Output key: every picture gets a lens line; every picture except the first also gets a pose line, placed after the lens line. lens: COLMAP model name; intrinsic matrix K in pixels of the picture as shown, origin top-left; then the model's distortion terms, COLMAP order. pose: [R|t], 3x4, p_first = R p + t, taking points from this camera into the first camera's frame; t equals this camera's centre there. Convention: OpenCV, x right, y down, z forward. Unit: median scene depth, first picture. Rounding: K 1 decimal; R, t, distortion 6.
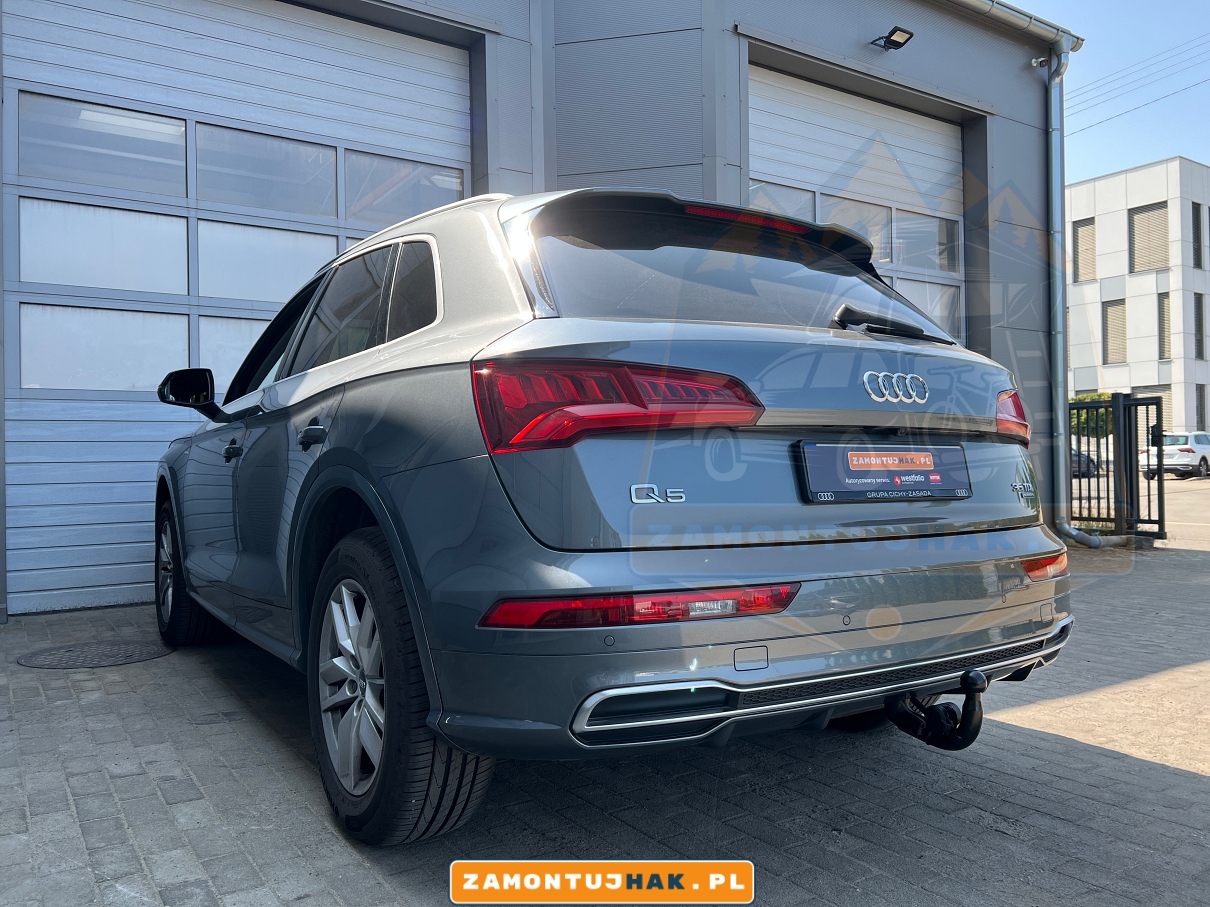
lens RADIAL K [[913.9, 0, 610.1], [0, 913.9, 454.8], [0, 0, 1]] dist [0.055936, -0.056494]
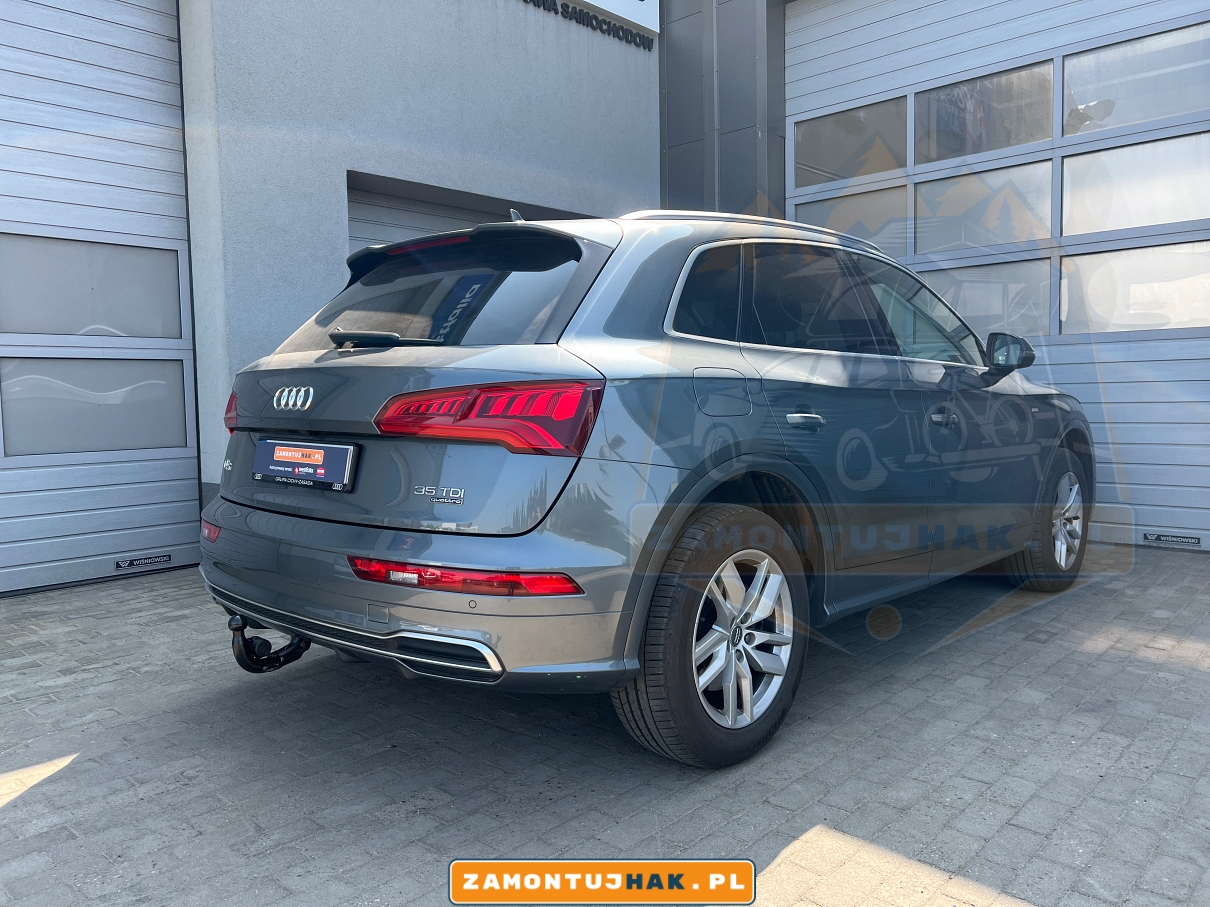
lens RADIAL K [[913.9, 0, 600.3], [0, 913.9, 451.3], [0, 0, 1]] dist [0.055936, -0.056494]
pose [[0.218983, 0.067686, -0.973378, 1.656819], [0.020674, 0.997045, 0.073983, -0.085520], [0.975510, -0.036325, 0.216936, 1.132357]]
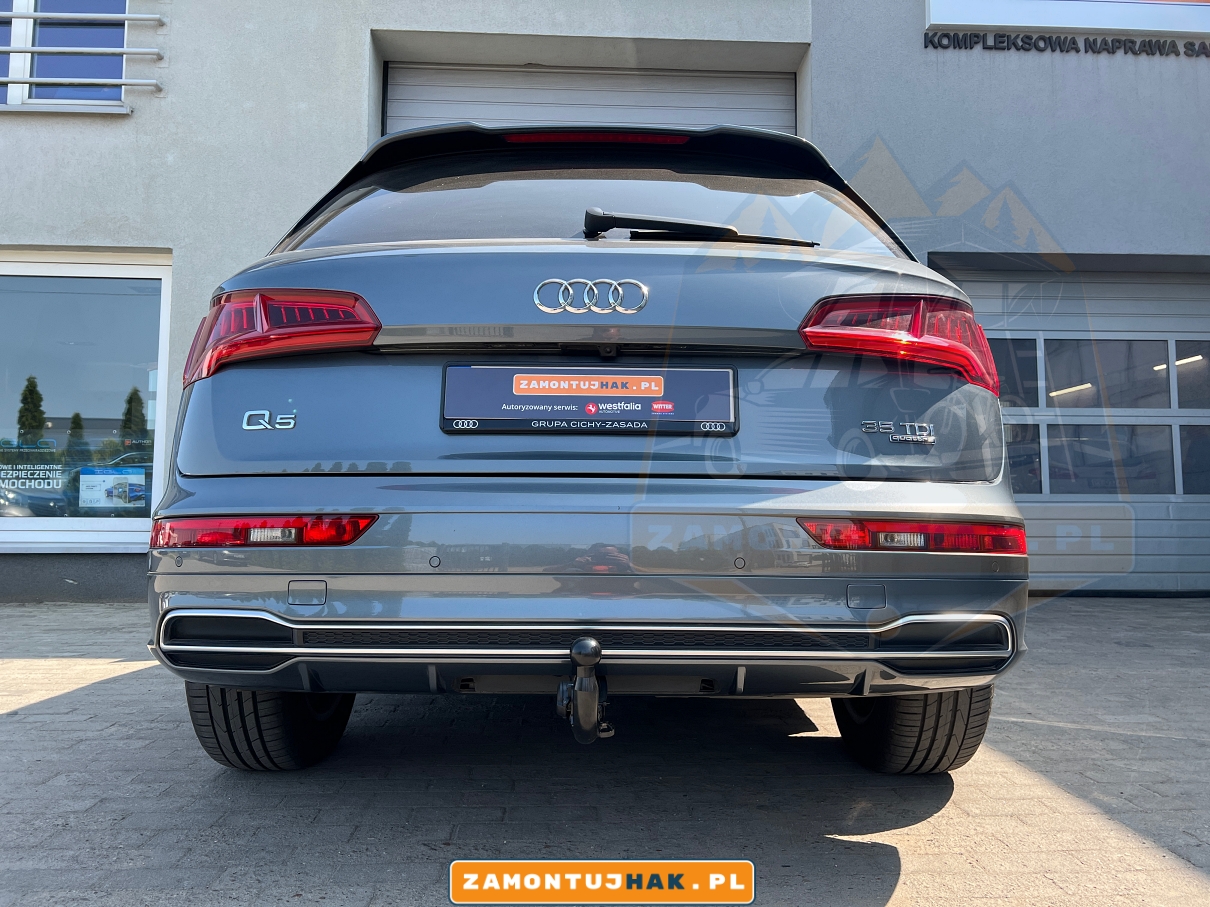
lens RADIAL K [[904.3, 0, 608.3], [0, 904.3, 461.3], [0, 0, 1]] dist [0.043460, 0.000079]
pose [[0.850901, -0.012403, -0.525180, 0.746244], [-0.001626, 0.999654, -0.026243, 0.095795], [0.525324, 0.023184, 0.850586, 0.320746]]
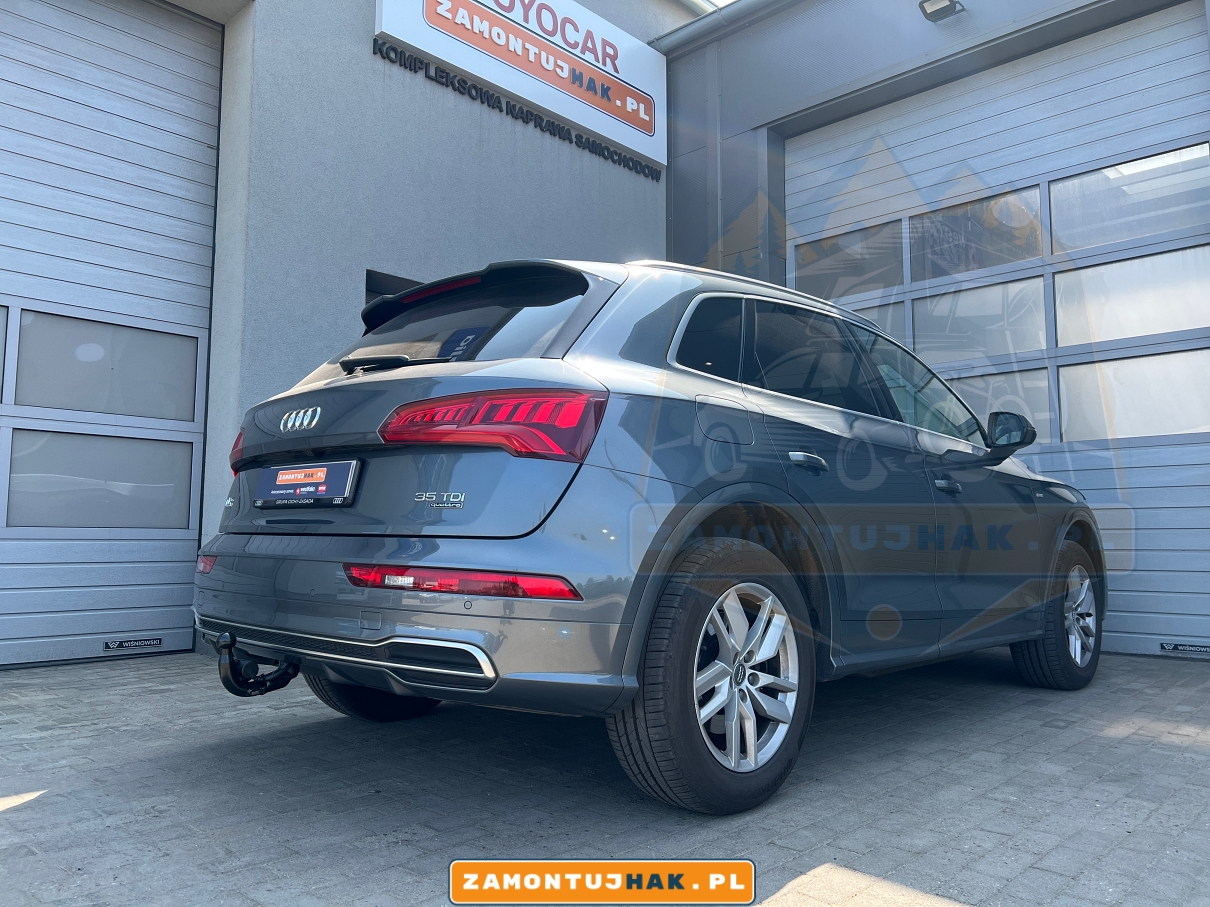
lens RADIAL K [[913.9, 0, 597.7], [0, 913.9, 449.8], [0, 0, 1]] dist [0.055936, -0.056494]
pose [[0.211743, -0.084654, -0.973652, 1.657595], [-0.001673, 0.996209, -0.086979, 0.081365], [0.977324, 0.020046, 0.210799, 1.133290]]
